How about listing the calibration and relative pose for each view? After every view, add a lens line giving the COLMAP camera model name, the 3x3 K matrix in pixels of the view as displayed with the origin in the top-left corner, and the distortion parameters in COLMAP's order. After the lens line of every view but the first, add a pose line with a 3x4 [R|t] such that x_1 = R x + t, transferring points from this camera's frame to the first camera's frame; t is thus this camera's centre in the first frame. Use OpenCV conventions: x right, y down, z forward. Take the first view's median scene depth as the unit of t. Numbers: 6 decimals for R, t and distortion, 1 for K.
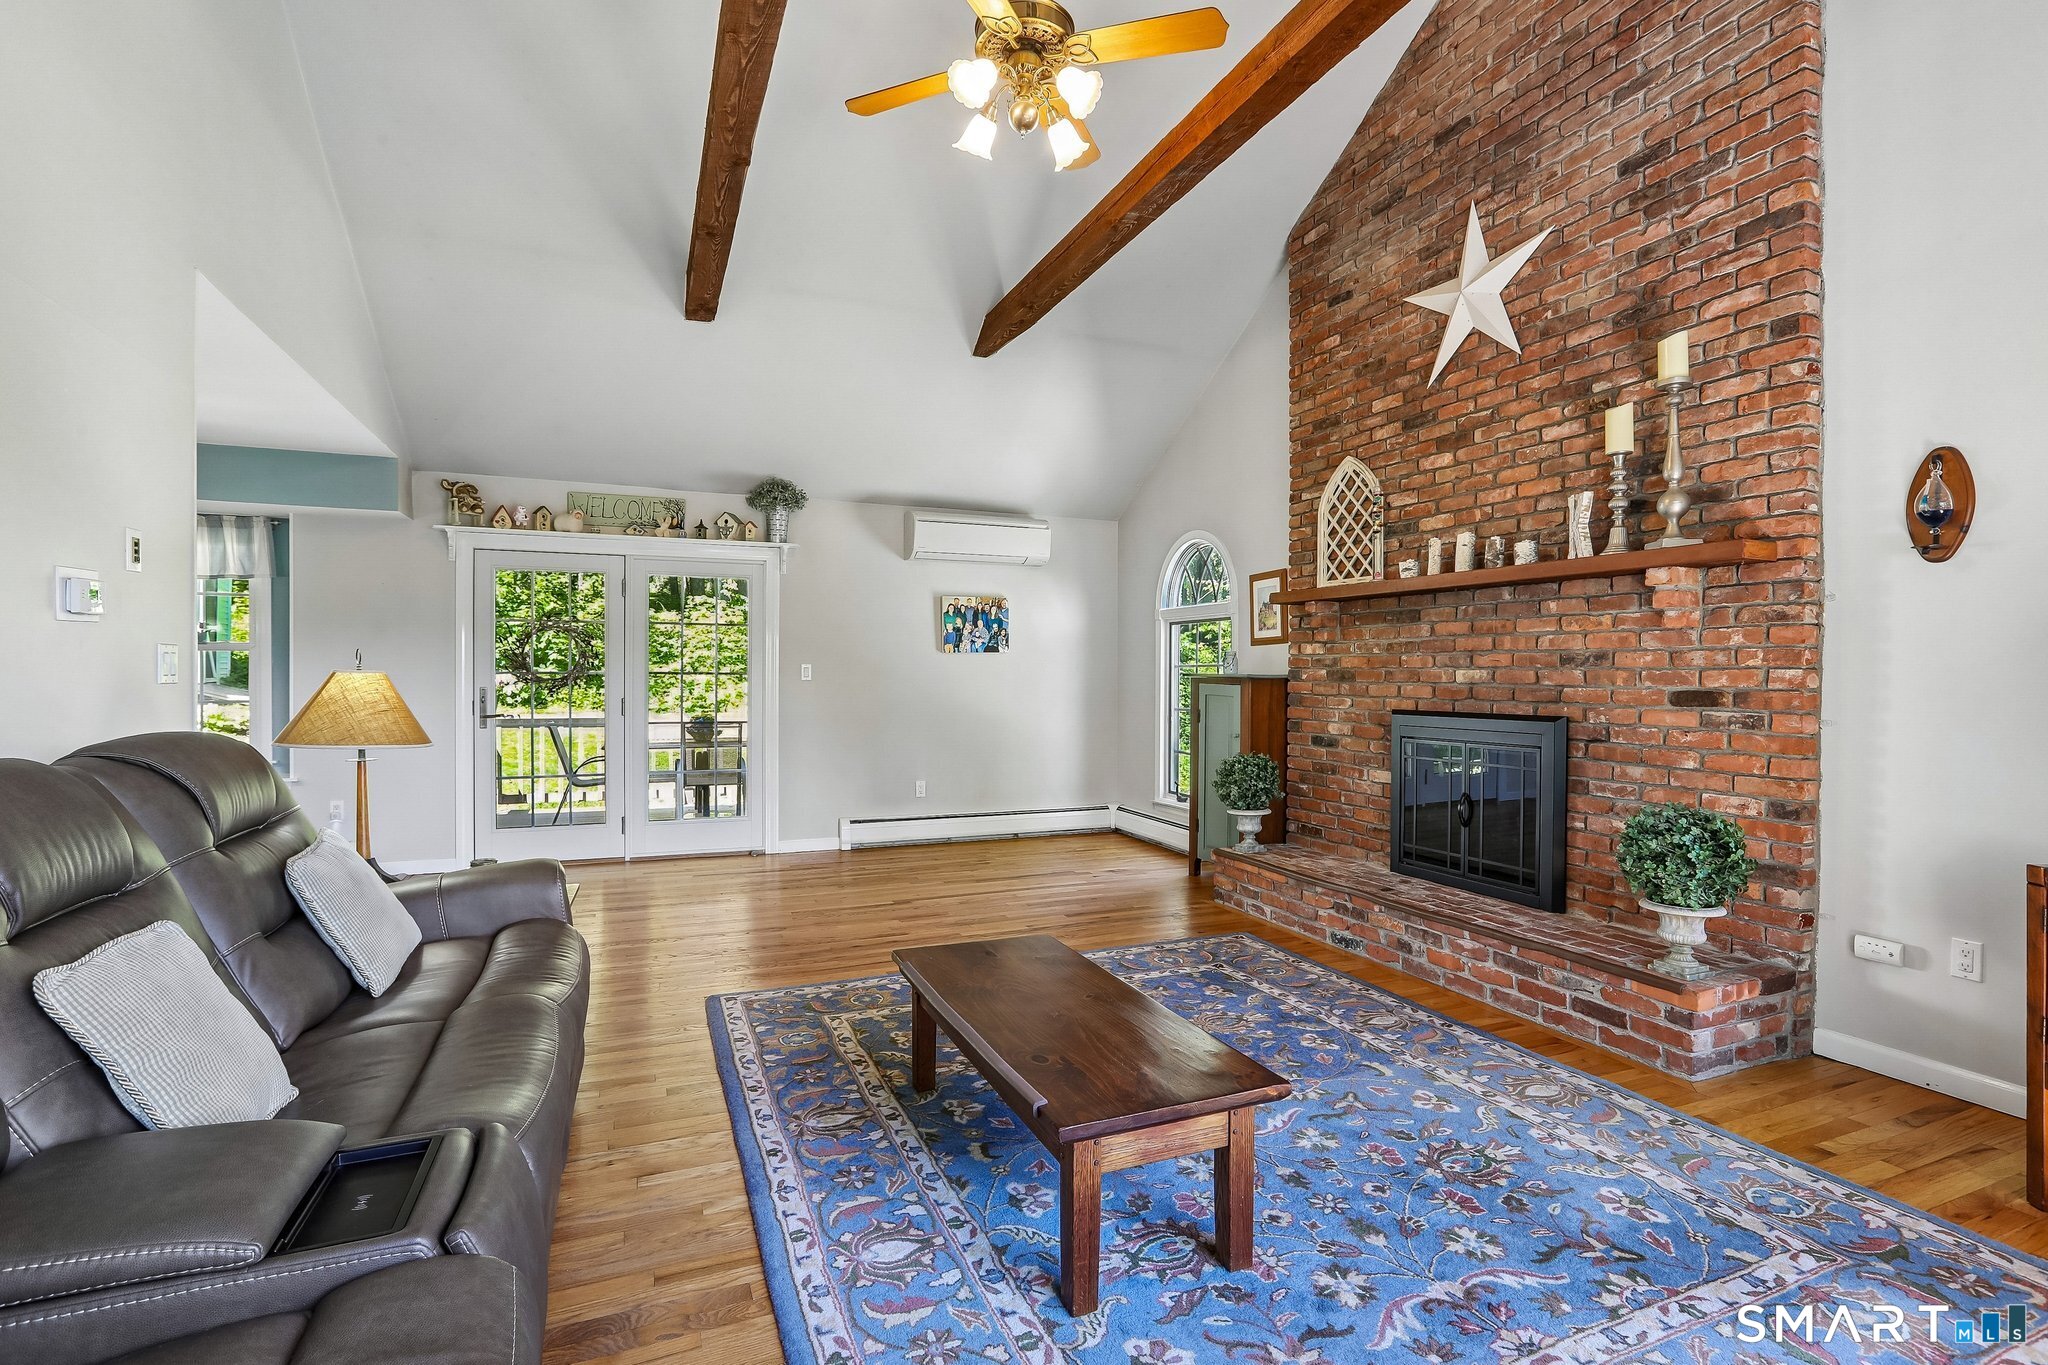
lens RADIAL K [[928.1, 0, 1026.5], [0, 928.1, 673.9], [0, 0, 1]] dist [-0.039282, 0.000326]
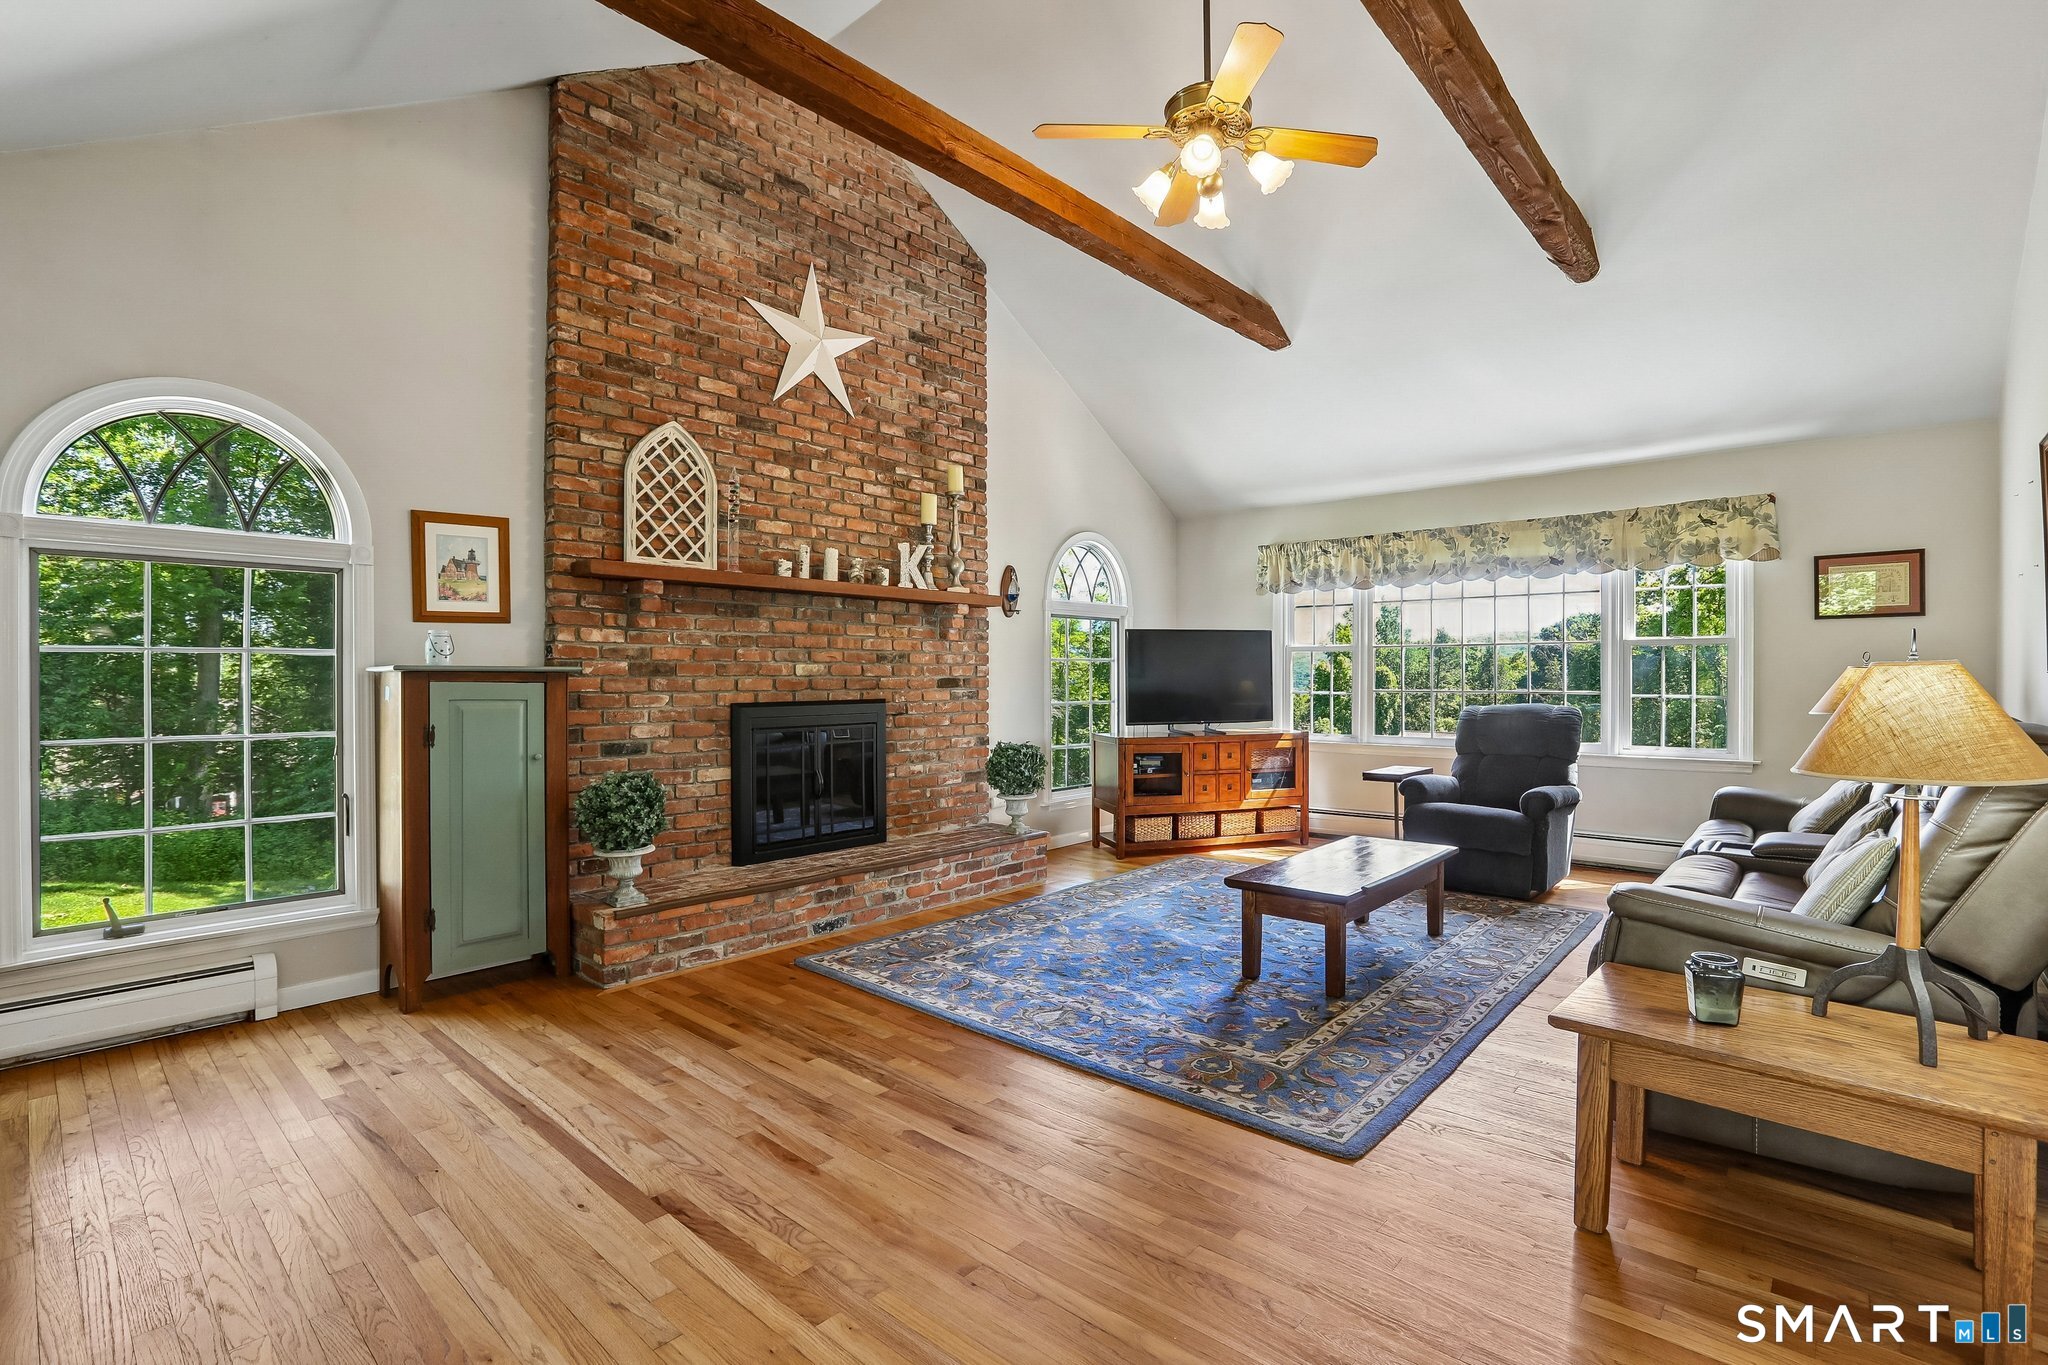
lens RADIAL K [[947.9, 0, 1034.3], [0, 947.9, 665.2], [0, 0, 1]] dist [-0.055941, 0.027348]
pose [[-0.423159, 0.005707, 0.906037, -0.717124], [-0.000130, 0.999980, -0.006359, 0.004460], [-0.906055, -0.002808, -0.423150, 1.248509]]
